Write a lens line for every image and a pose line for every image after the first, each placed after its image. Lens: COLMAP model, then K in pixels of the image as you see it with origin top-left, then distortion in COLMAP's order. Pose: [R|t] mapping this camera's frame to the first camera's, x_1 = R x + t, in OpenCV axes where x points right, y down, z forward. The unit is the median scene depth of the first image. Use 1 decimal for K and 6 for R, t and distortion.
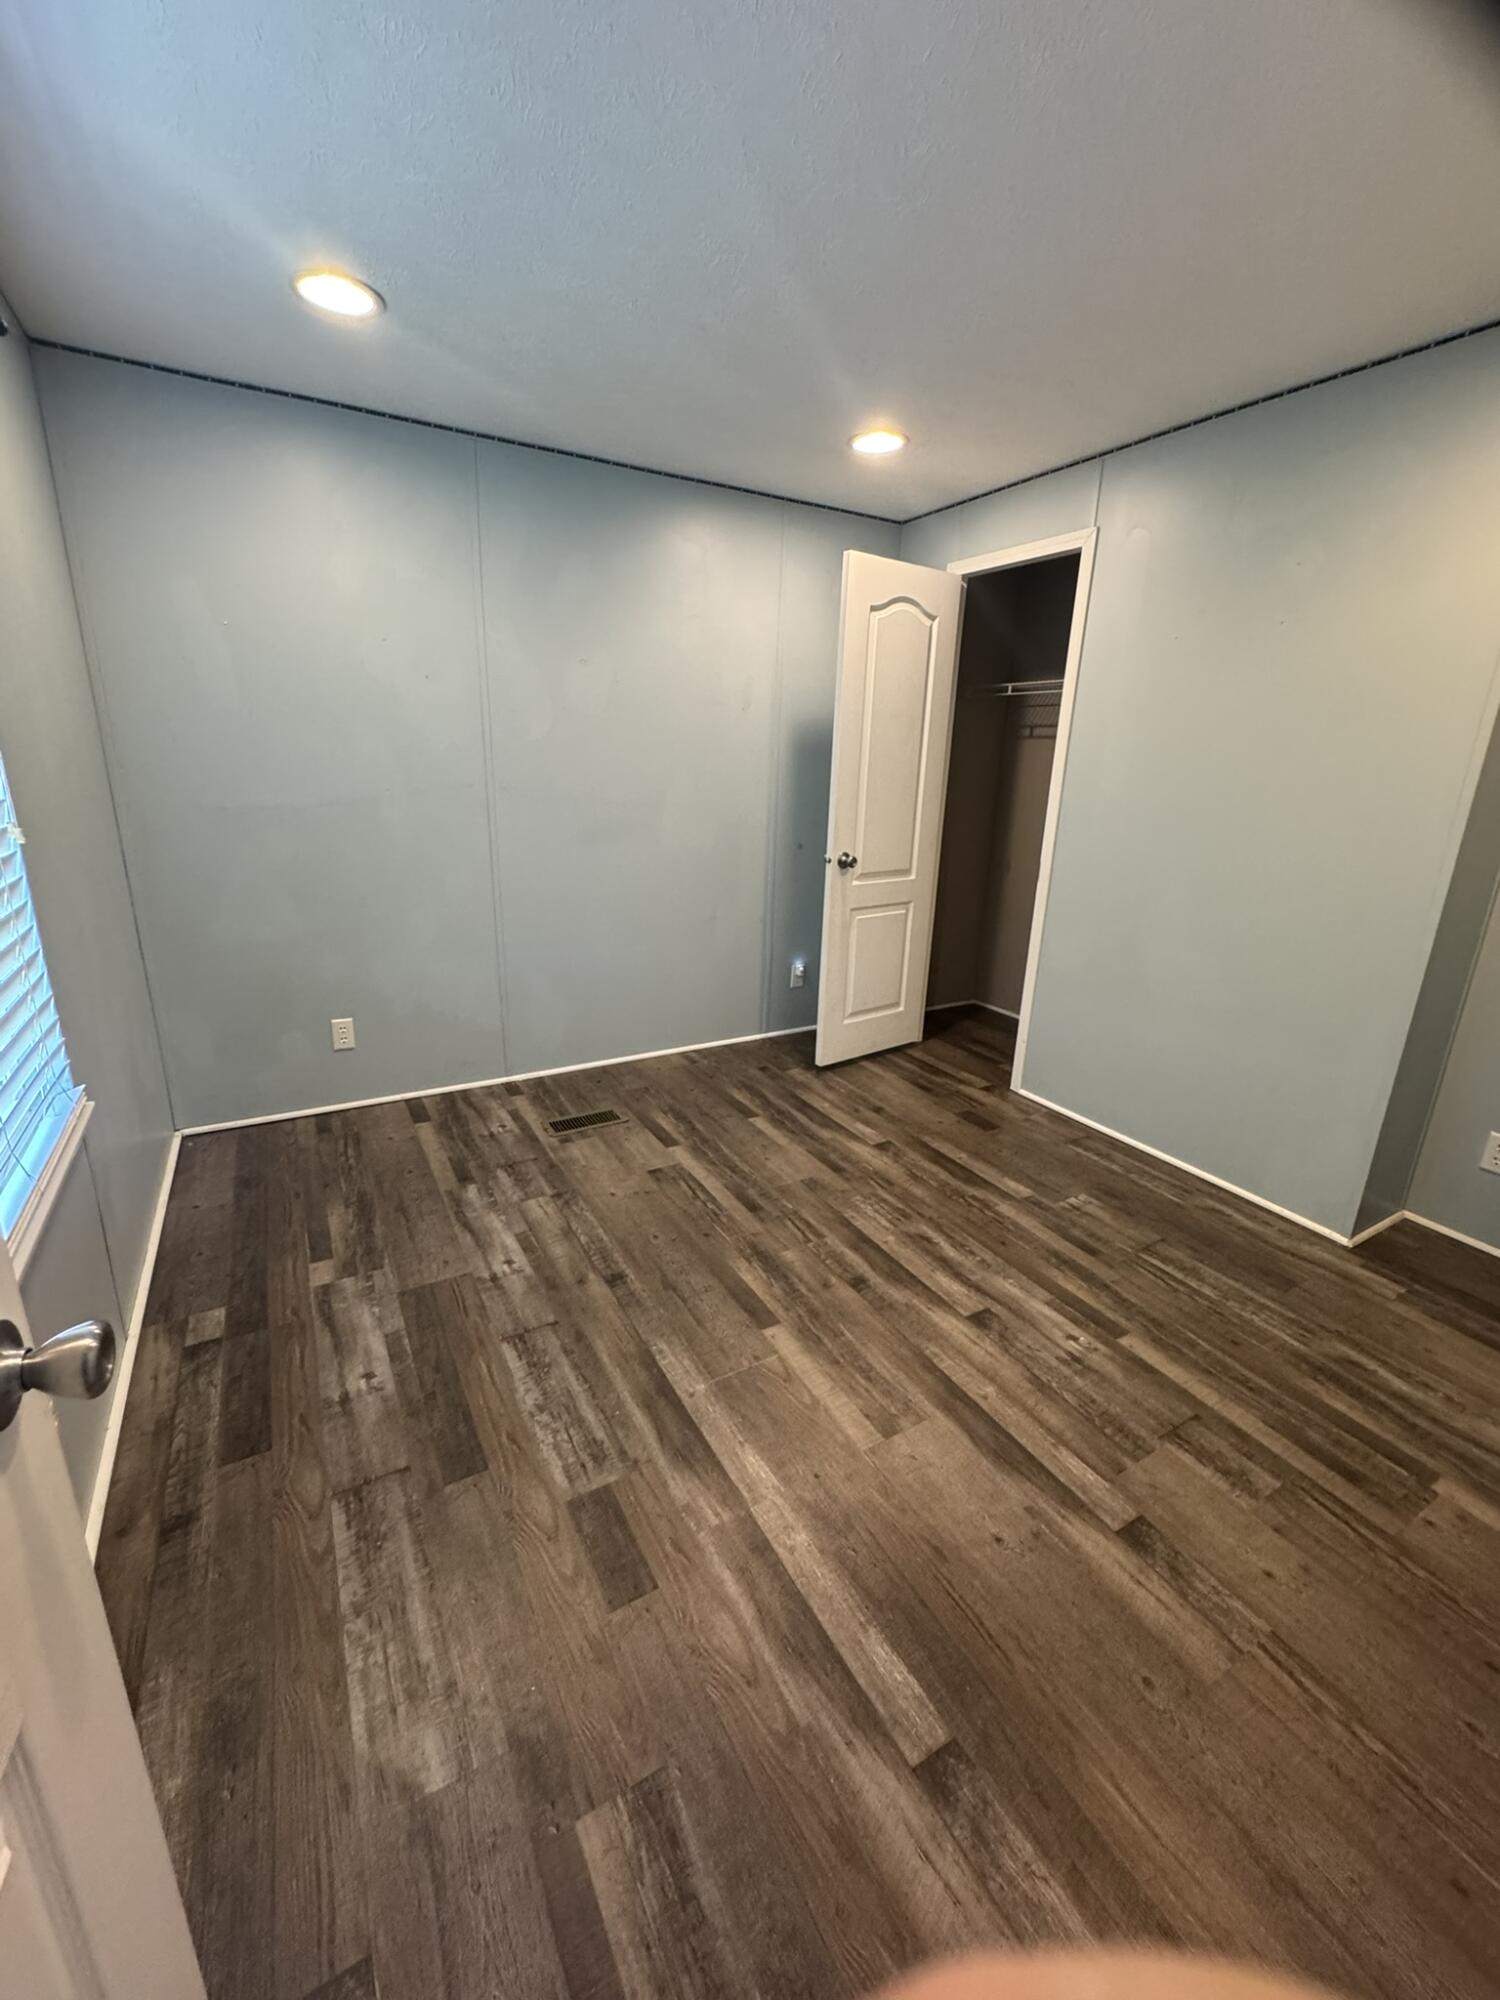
lens RADIAL K [[809.8, 0, 746.1], [0, 809.8, 997.0], [0, 0, 1]] dist [-0.001441, 0.000657]
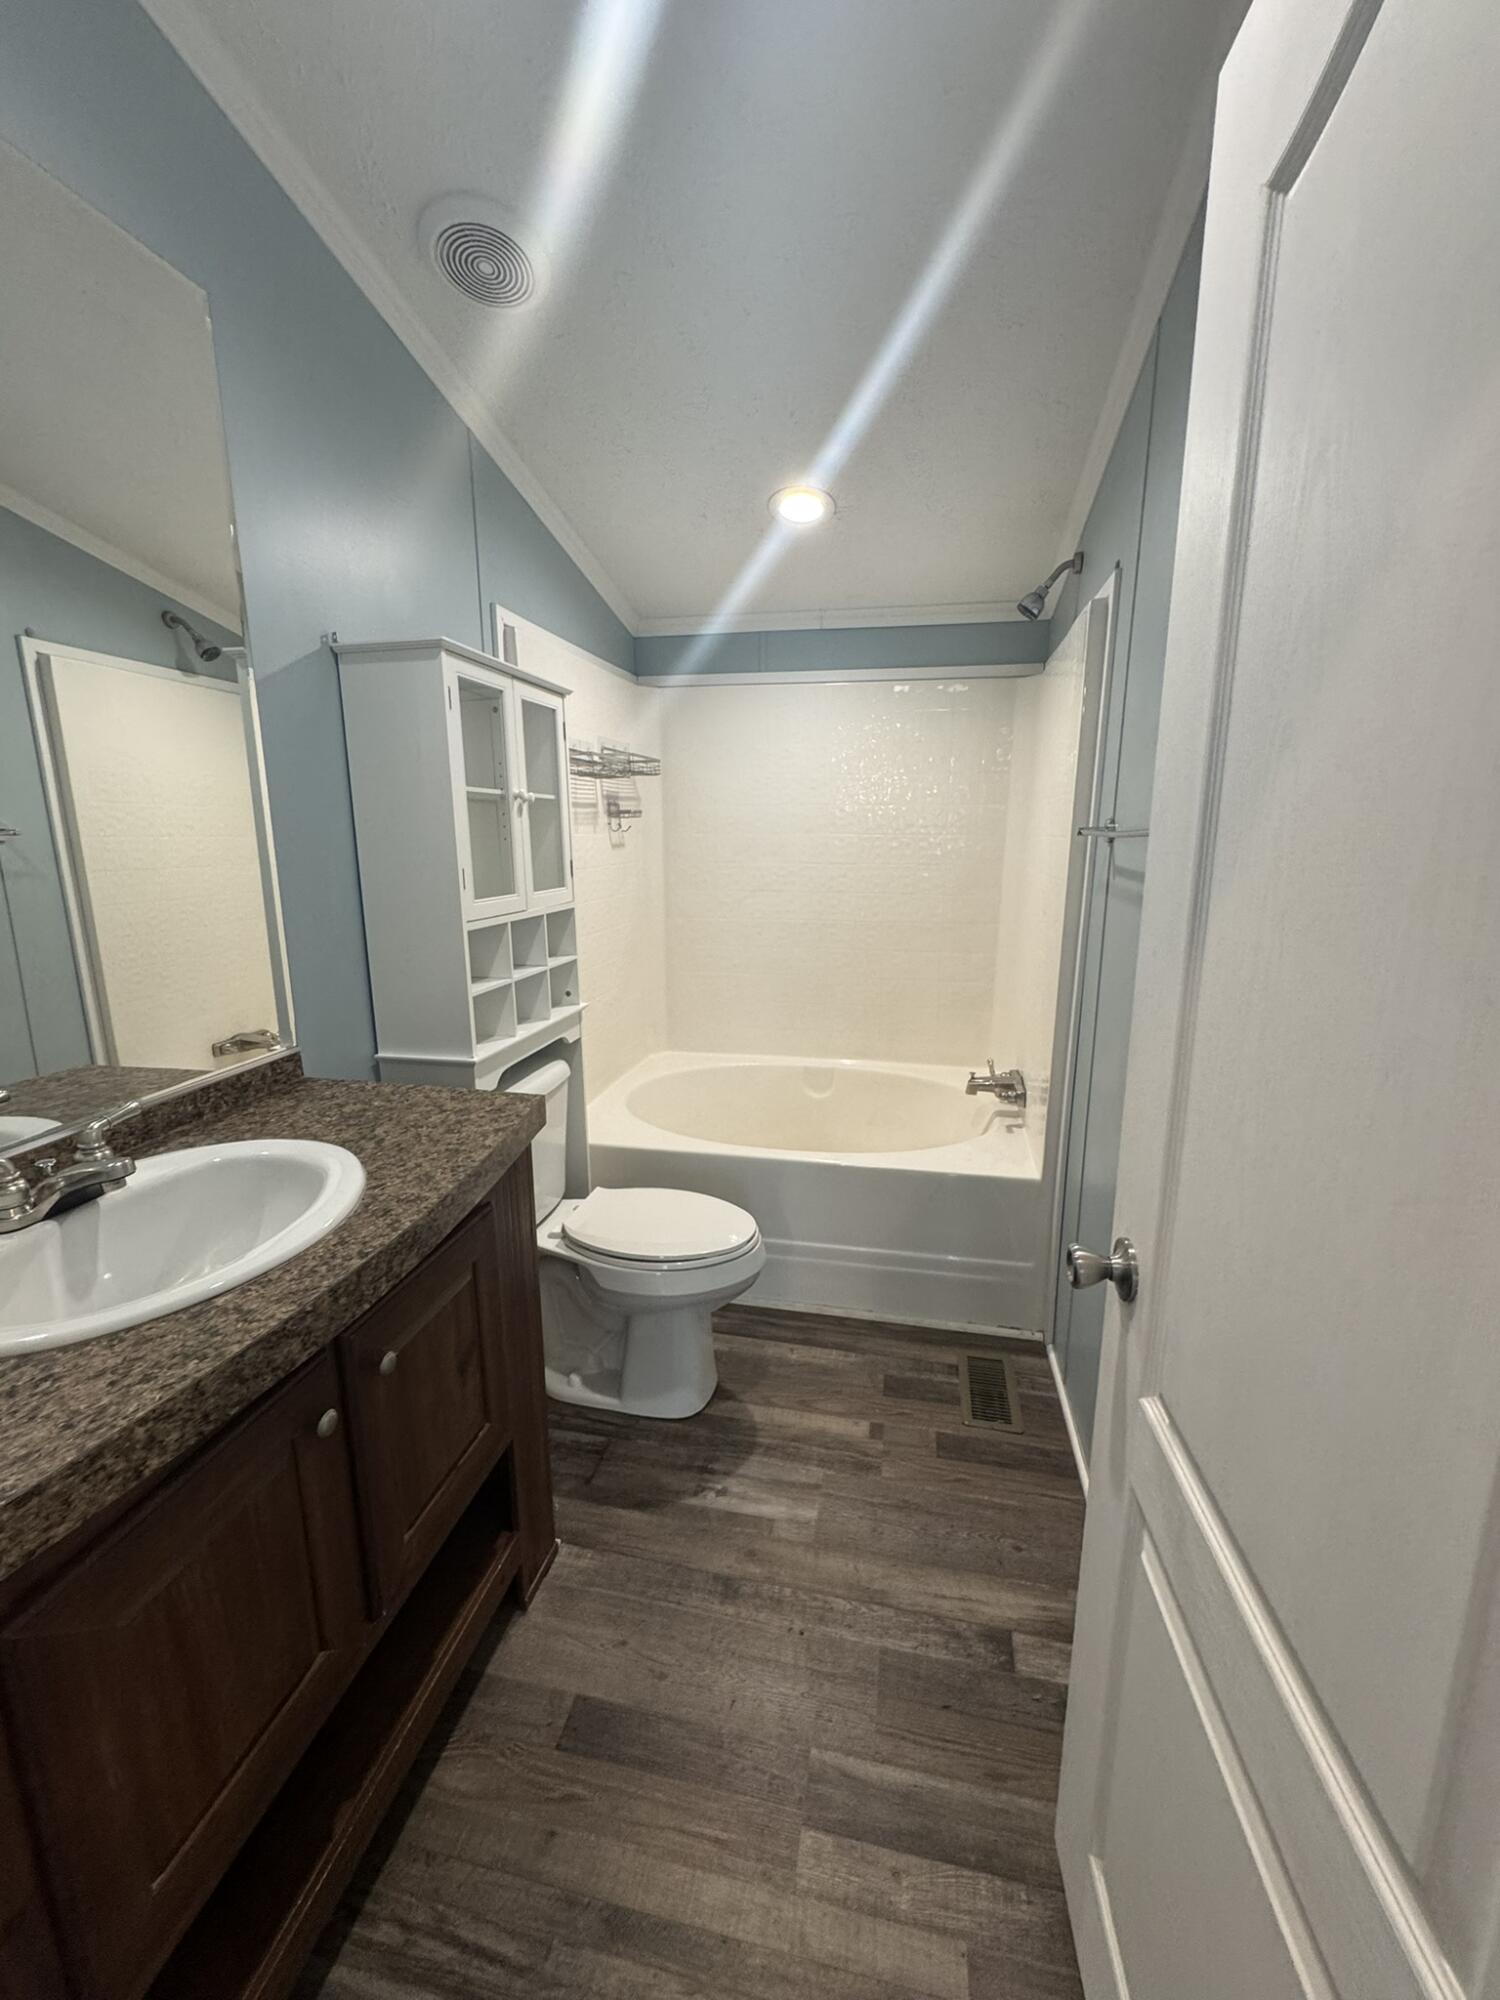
lens RADIAL K [[809.8, 0, 747.9], [0, 809.8, 1014.4], [0, 0, 1]] dist [-0.001441, 0.000657]
pose [[-0.664548, 0.122896, -0.737070, 1.384218], [-0.232527, 0.903400, 0.360277, -0.332611], [0.710146, 0.410810, -0.571776, 1.078208]]
